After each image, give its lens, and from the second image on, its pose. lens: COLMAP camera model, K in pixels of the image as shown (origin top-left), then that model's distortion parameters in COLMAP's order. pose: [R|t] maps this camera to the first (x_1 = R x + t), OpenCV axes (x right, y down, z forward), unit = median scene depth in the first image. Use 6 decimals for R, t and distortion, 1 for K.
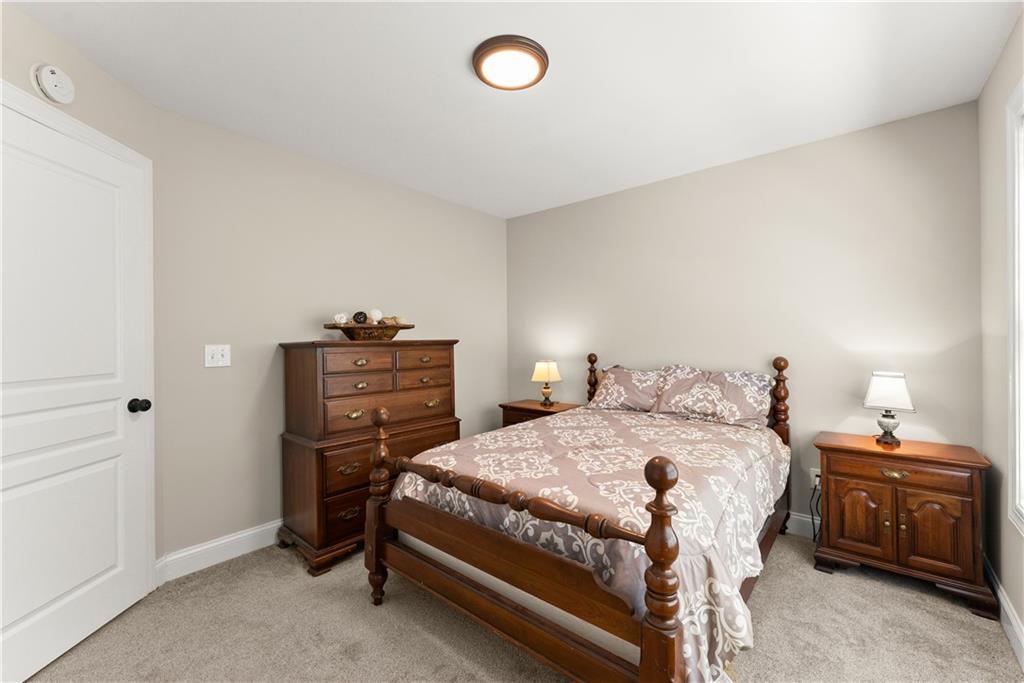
lens RADIAL K [[418.5, 0, 514.6], [0, 418.5, 341.0], [0, 0, 1]] dist [0.002663, -0.000624]
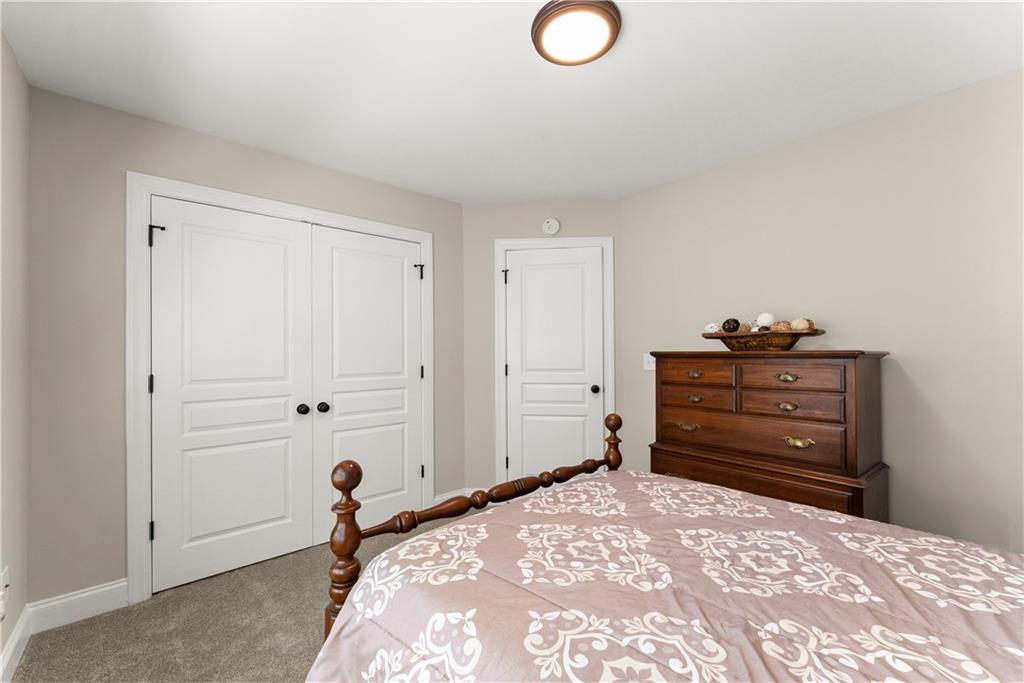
lens RADIAL K [[418.5, 0, 514.8], [0, 418.5, 346.7], [0, 0, 1]] dist [0.002663, -0.000624]
pose [[-0.146045, -0.002963, -0.989274, 0.563424], [-0.002309, 0.999994, -0.002654, -0.006939], [0.989275, 0.001896, -0.146051, 0.647763]]
